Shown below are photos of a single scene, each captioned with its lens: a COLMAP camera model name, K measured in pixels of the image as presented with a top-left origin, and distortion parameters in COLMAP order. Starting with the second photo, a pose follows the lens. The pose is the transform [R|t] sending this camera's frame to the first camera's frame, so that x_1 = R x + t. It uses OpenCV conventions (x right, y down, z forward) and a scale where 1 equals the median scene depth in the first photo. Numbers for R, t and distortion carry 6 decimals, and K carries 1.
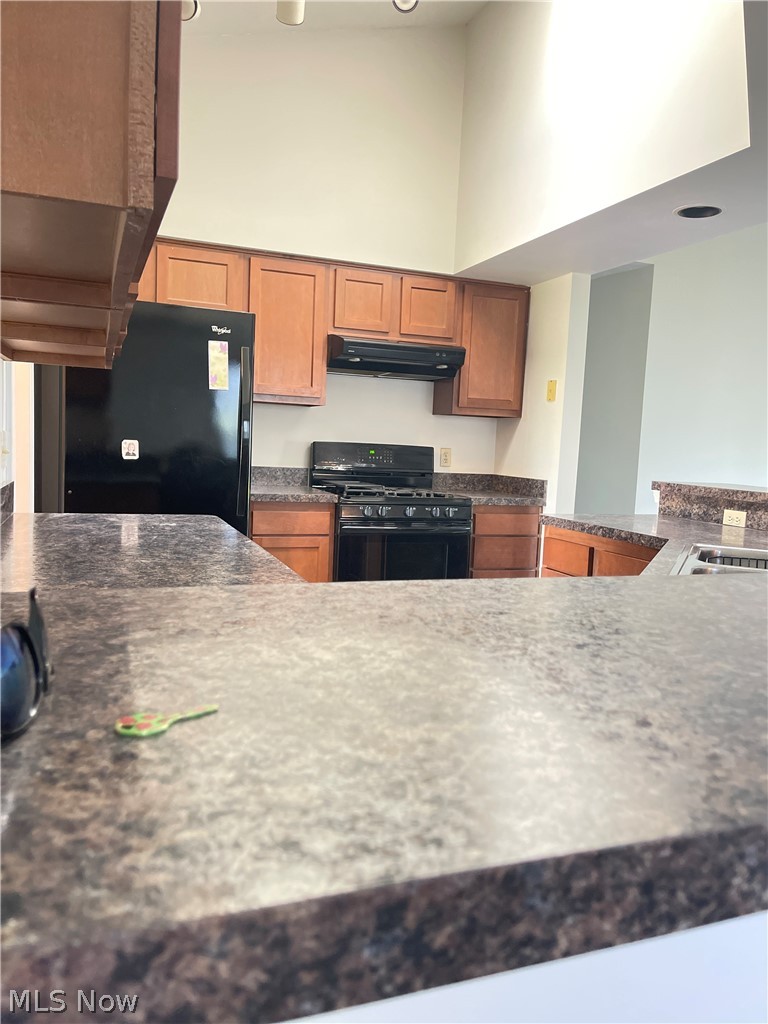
lens RADIAL K [[775.0, 0, 399.4], [0, 775.0, 516.3], [0, 0, 1]] dist [0.048363, -0.081570]
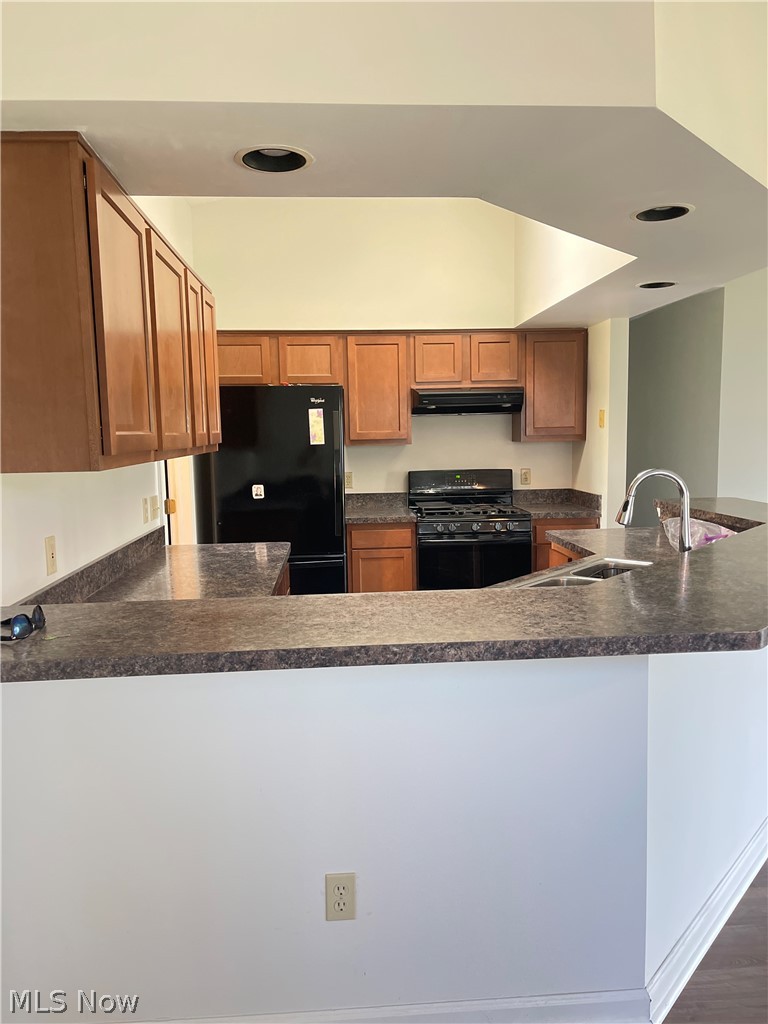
lens RADIAL K [[771.7, 0, 386.9], [0, 771.7, 518.7], [0, 0, 1]] dist [0.051064, -0.076070]
pose [[0.954831, -0.031906, -0.295431, 0.238704], [0.035168, 0.999365, 0.005734, -0.030323], [0.295061, -0.015865, 0.955347, -0.221666]]
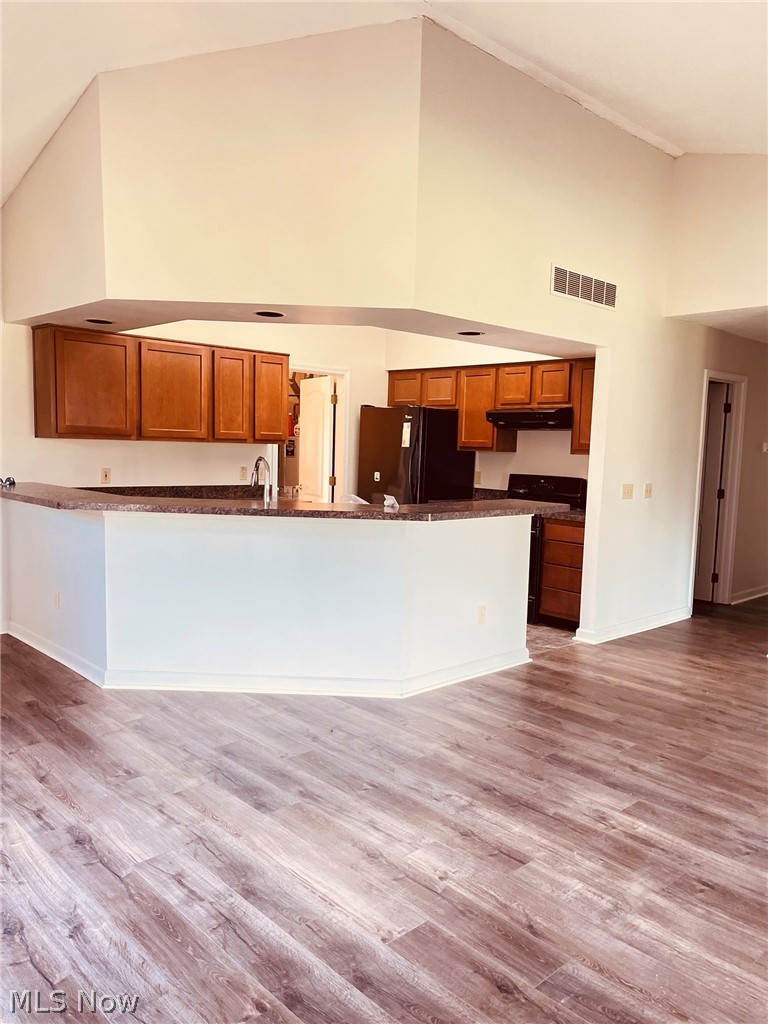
lens RADIAL K [[773.3, 0, 384.0], [0, 773.3, 512.0], [0, 0, 1]] dist [0.057699, -0.075182]
pose [[0.380166, 0.045425, -0.923802, 1.343778], [-0.102397, 0.994721, 0.006774, -0.004122], [0.919233, 0.092019, 0.382810, 0.178654]]
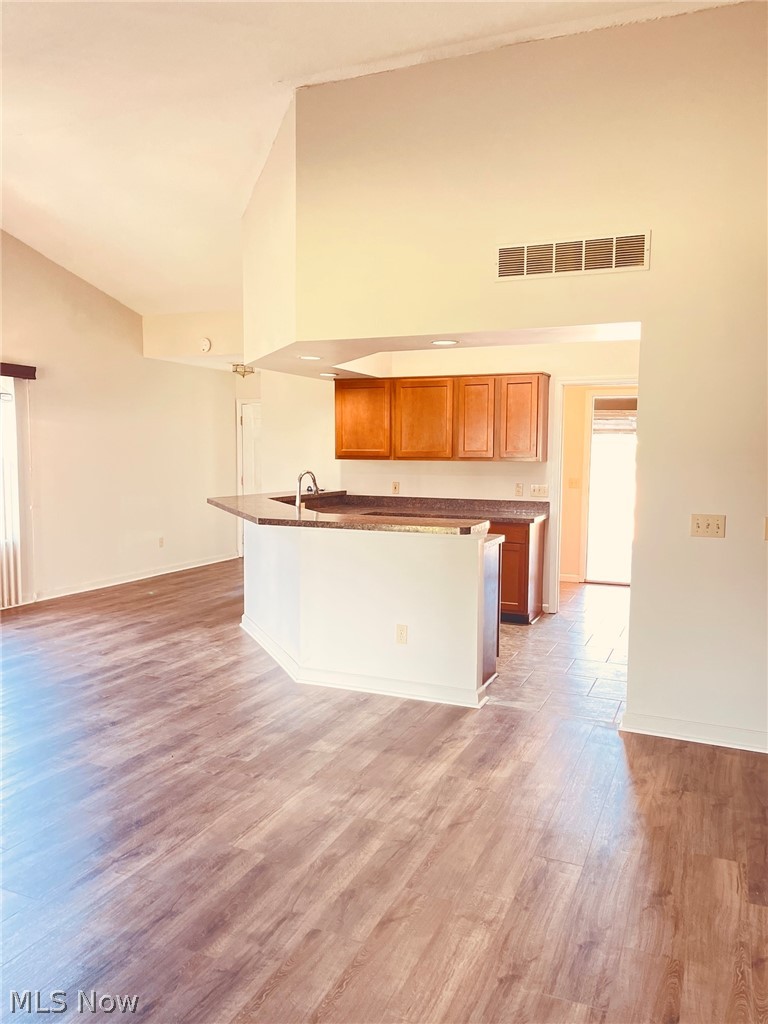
lens RADIAL K [[773.3, 0, 384.0], [0, 773.3, 512.0], [0, 0, 1]] dist [0.057699, -0.075182]
pose [[-0.698664, 0.007033, -0.715415, 1.157199], [-0.109411, 0.987140, 0.116553, -0.161122], [0.707035, 0.159706, -0.688909, 1.491415]]
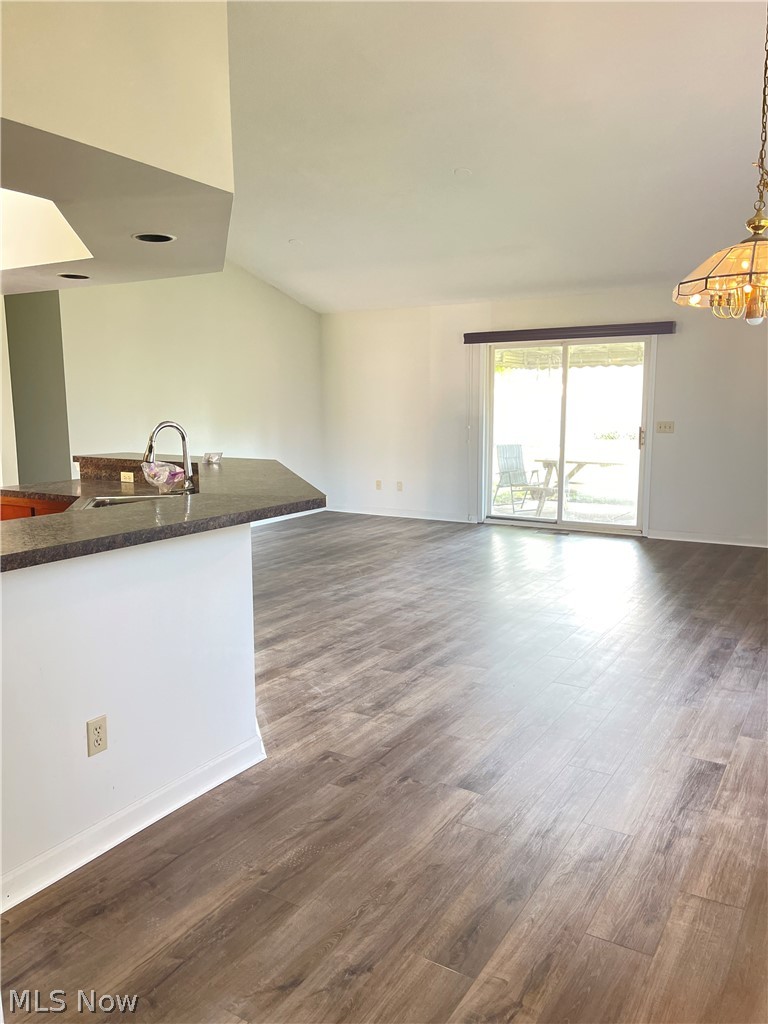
lens RADIAL K [[771.7, 0, 386.9], [0, 771.7, 518.7], [0, 0, 1]] dist [0.051064, -0.076070]
pose [[0.791350, -0.140538, 0.594991, -0.069814], [0.099605, 0.989854, 0.101329, -0.014993], [-0.603195, -0.020923, 0.797320, -0.405183]]
